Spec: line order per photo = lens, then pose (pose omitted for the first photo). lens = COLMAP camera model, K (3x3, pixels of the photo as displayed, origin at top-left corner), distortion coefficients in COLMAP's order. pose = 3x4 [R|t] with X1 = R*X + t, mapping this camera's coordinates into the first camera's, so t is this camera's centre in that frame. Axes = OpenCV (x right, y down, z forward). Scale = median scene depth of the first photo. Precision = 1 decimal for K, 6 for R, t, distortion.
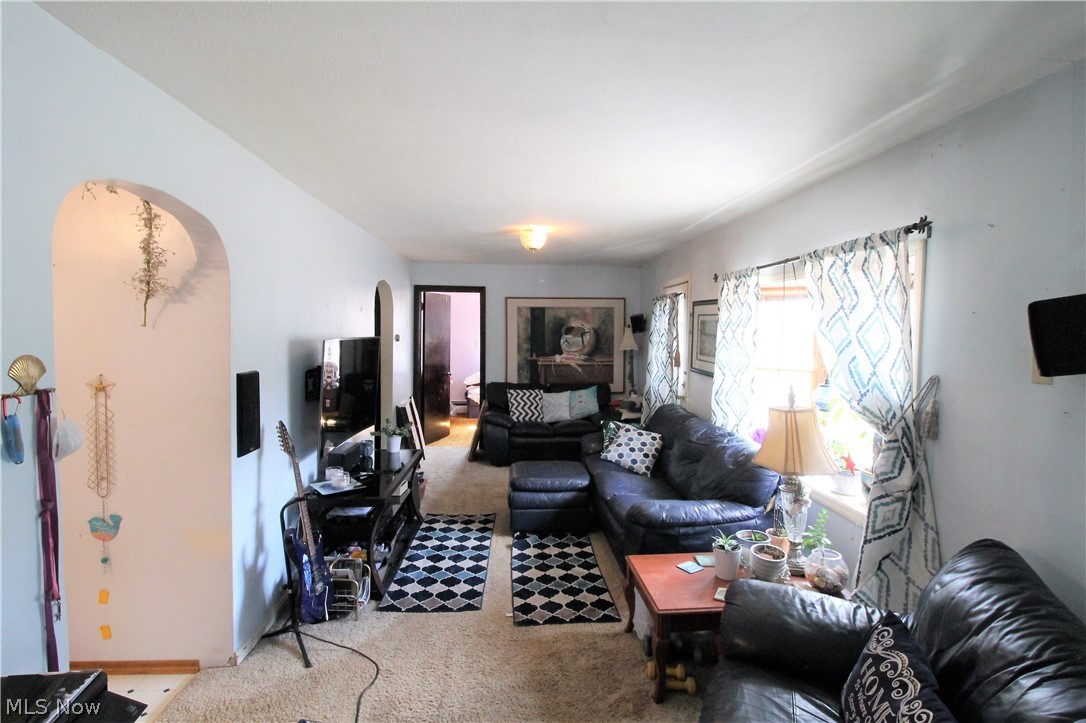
lens RADIAL K [[519.8, 0, 540.2], [0, 519.8, 361.1], [0, 0, 1]] dist [-0.011681, -0.001490]
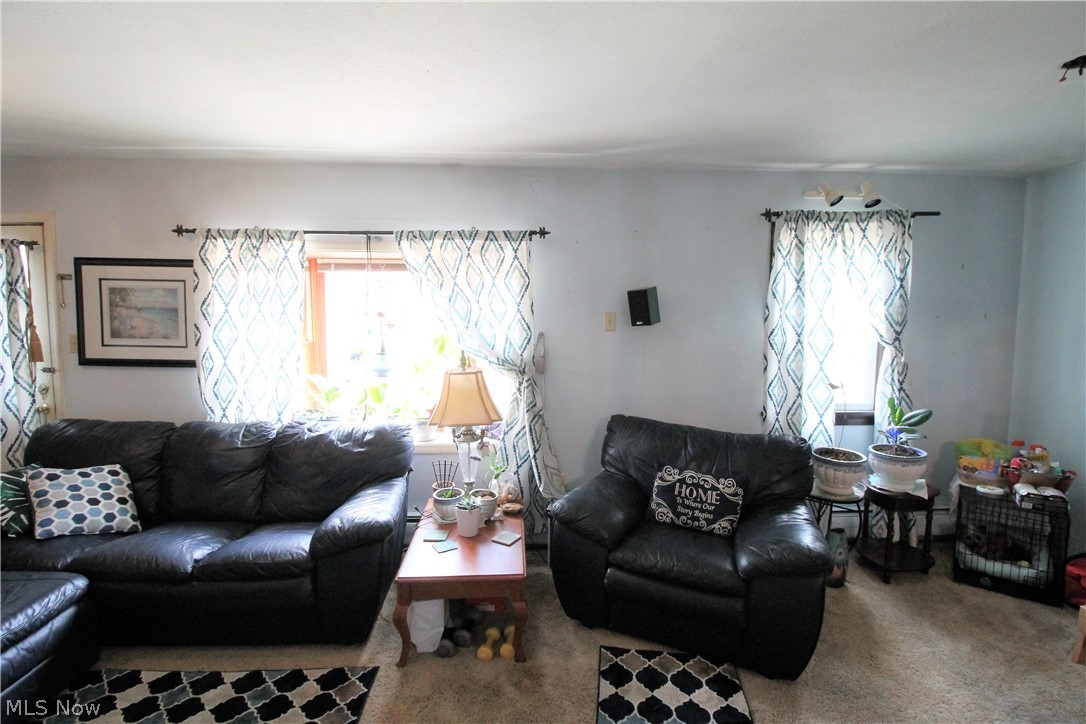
lens RADIAL K [[519.8, 0, 539.5], [0, 519.8, 356.7], [0, 0, 1]] dist [-0.011681, -0.001490]
pose [[0.036984, -0.104323, 0.993856, -0.508650], [0.056541, 0.993161, 0.102147, -0.037146], [-0.997715, 0.052416, 0.042629, 0.607627]]
